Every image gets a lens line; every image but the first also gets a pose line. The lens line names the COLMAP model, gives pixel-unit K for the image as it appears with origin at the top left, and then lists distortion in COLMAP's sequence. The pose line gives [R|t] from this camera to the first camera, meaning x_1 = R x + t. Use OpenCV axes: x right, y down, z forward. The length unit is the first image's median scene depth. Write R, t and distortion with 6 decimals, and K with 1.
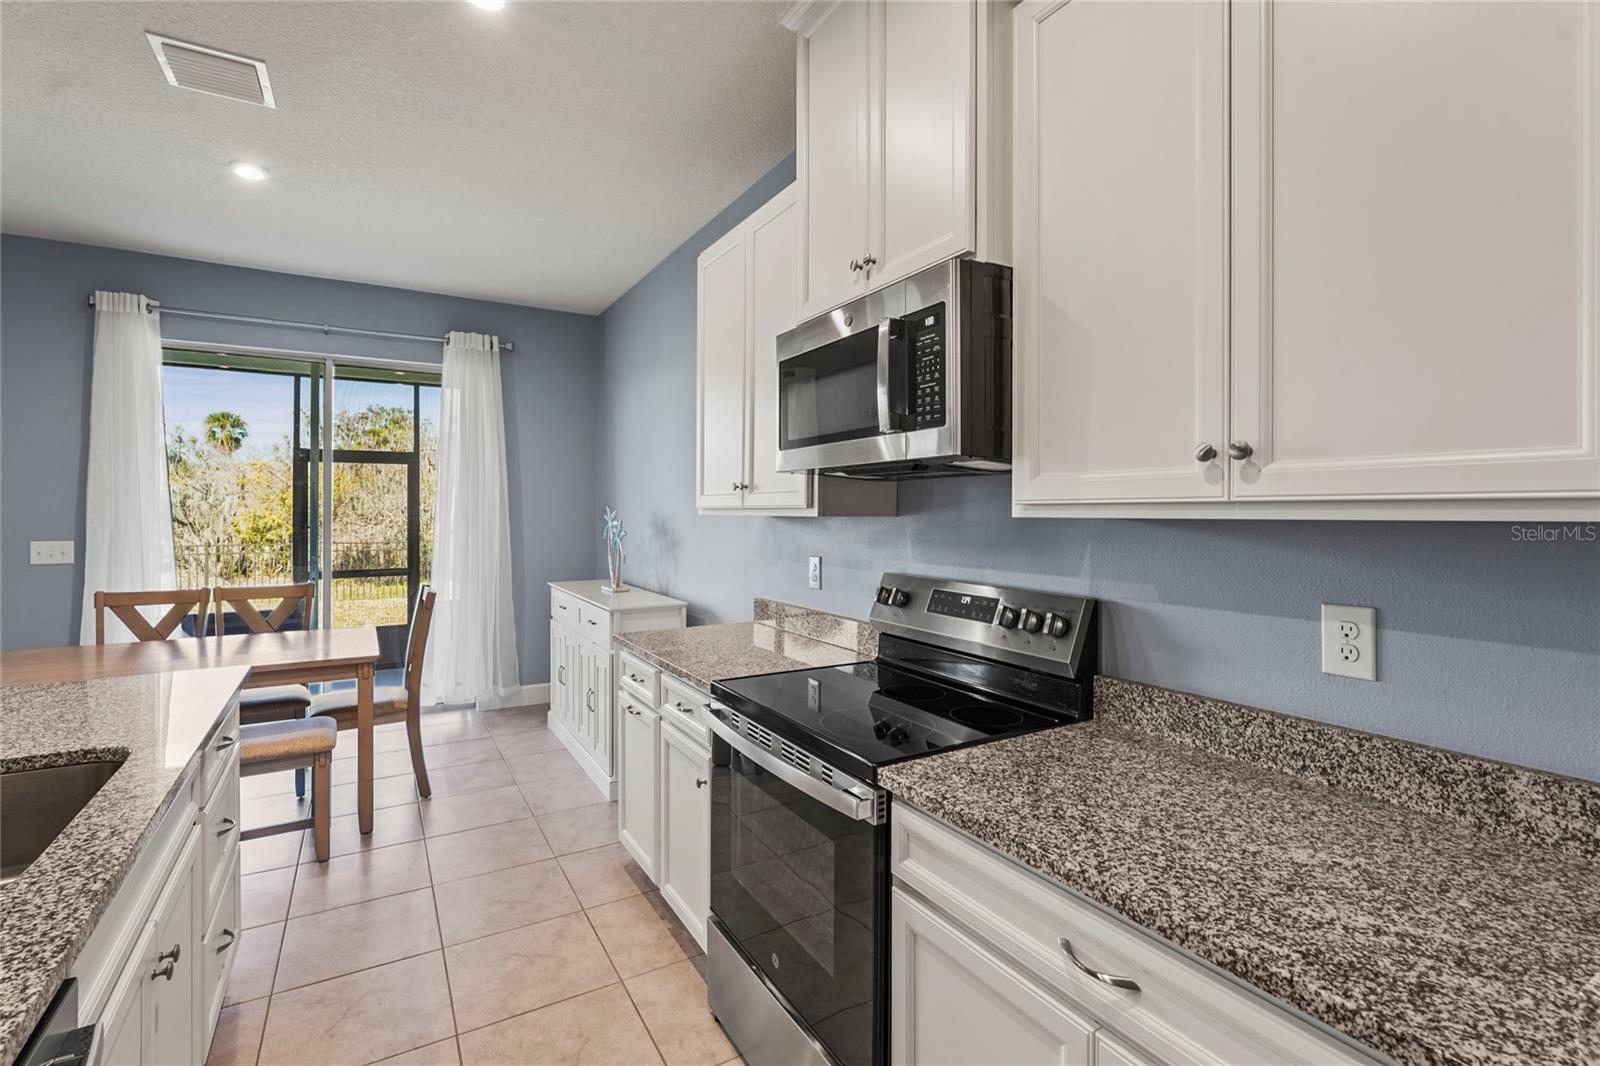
lens RADIAL K [[739.3, 0, 793.1], [0, 739.3, 521.3], [0, 0, 1]] dist [-0.007935, 0.001379]
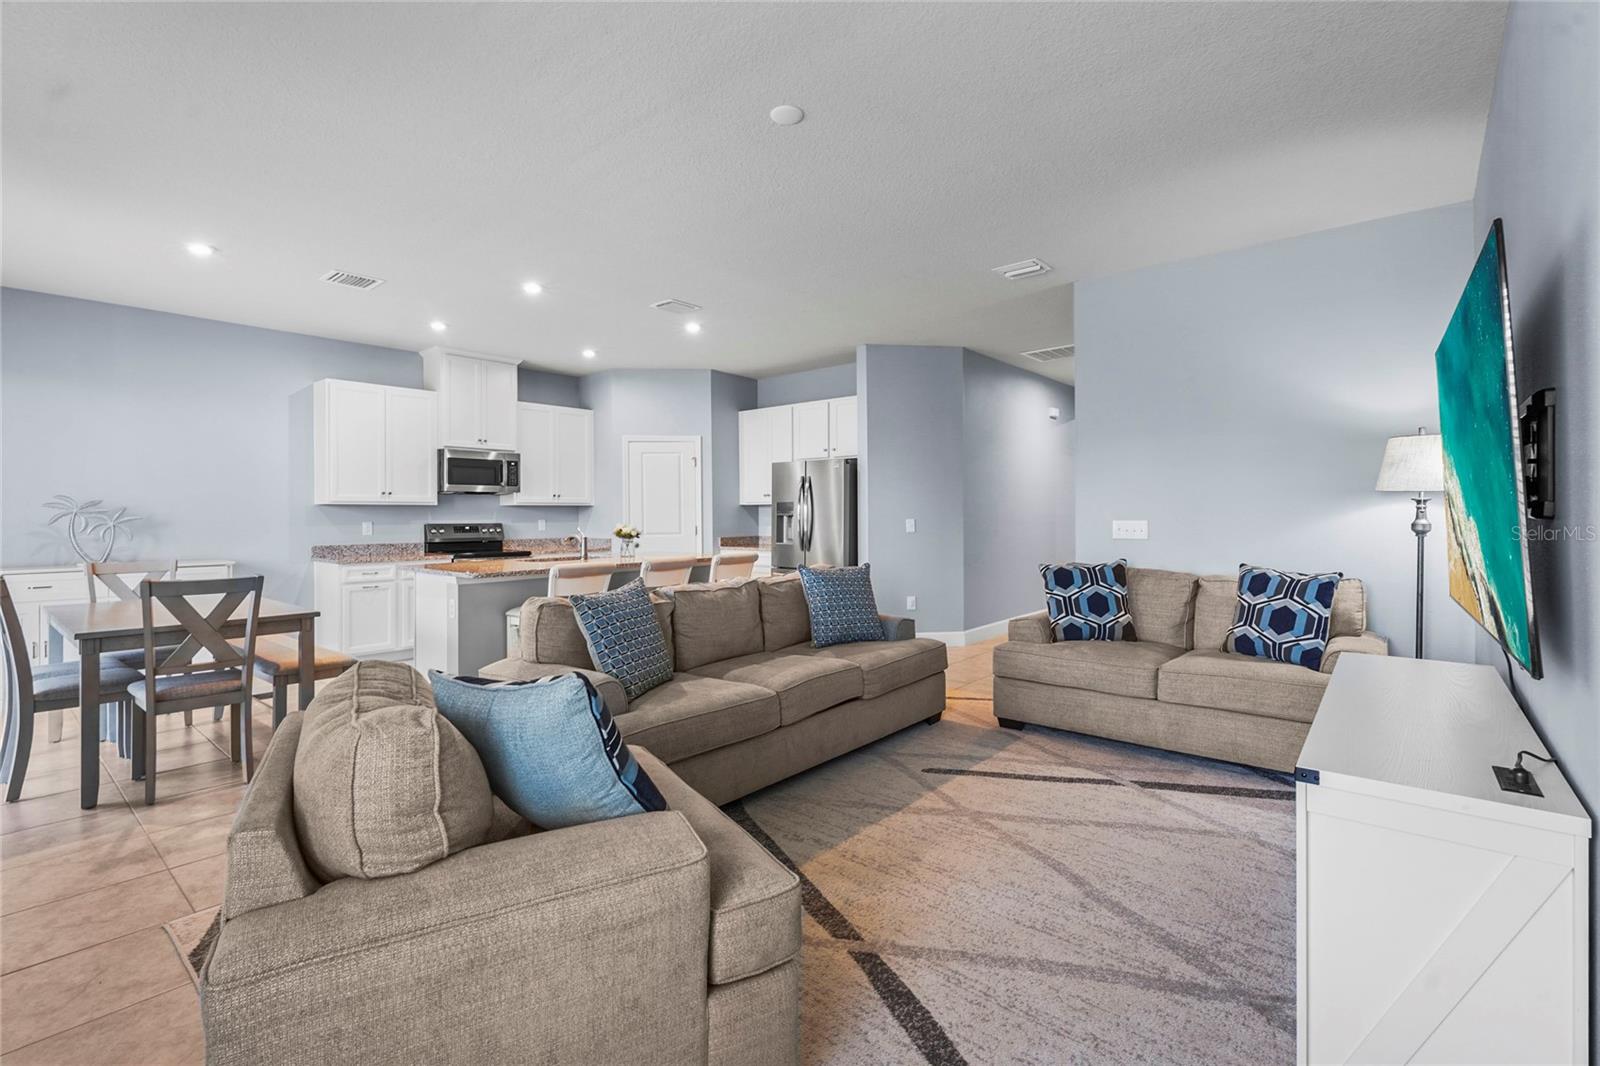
lens RADIAL K [[739.3, 0, 822.6], [0, 739.3, 503.7], [0, 0, 1]] dist [-0.007935, 0.001379]
pose [[-0.358787, 0.013523, 0.933321, -4.626070], [0.014295, 0.999857, -0.008992, 0.054398], [-0.933310, 0.010115, -0.358929, 0.783099]]
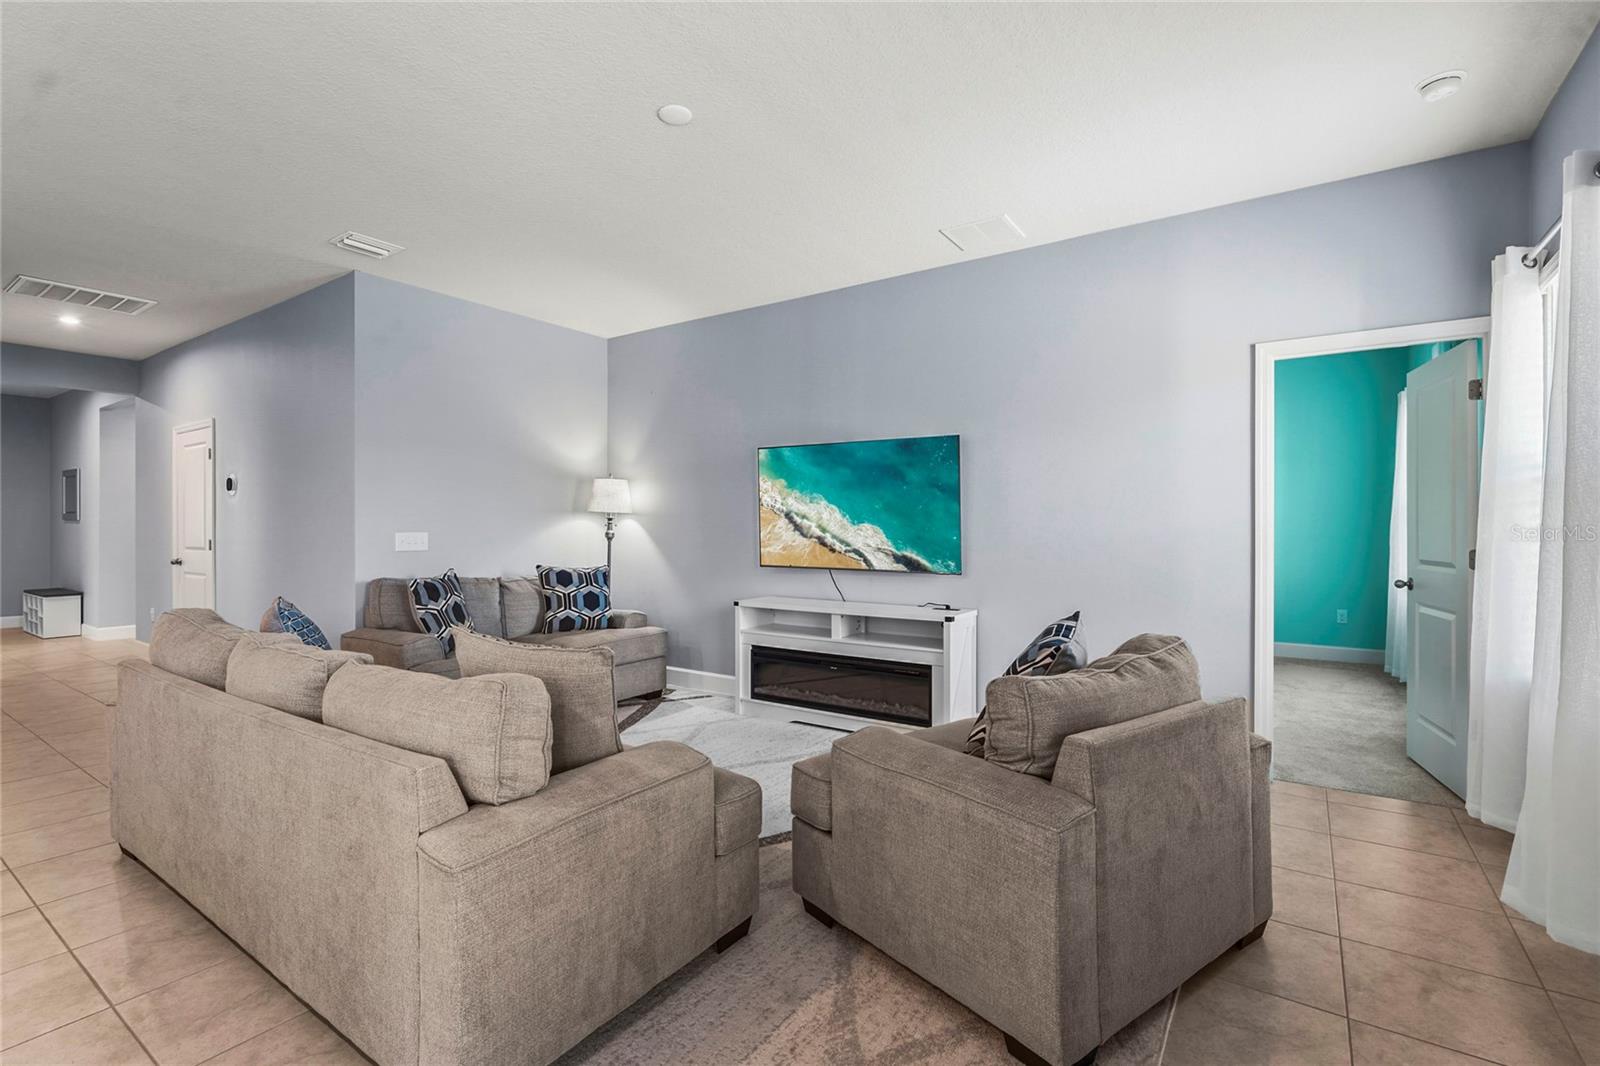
lens RADIAL K [[739.3, 0, 760.2], [0, 739.3, 530.4], [0, 0, 1]] dist [-0.007935, 0.001379]
pose [[-0.912935, 0.003520, -0.408089, -2.408811], [-0.003263, 0.999868, 0.015925, 0.050221], [0.408091, 0.015871, -0.912803, 1.887015]]
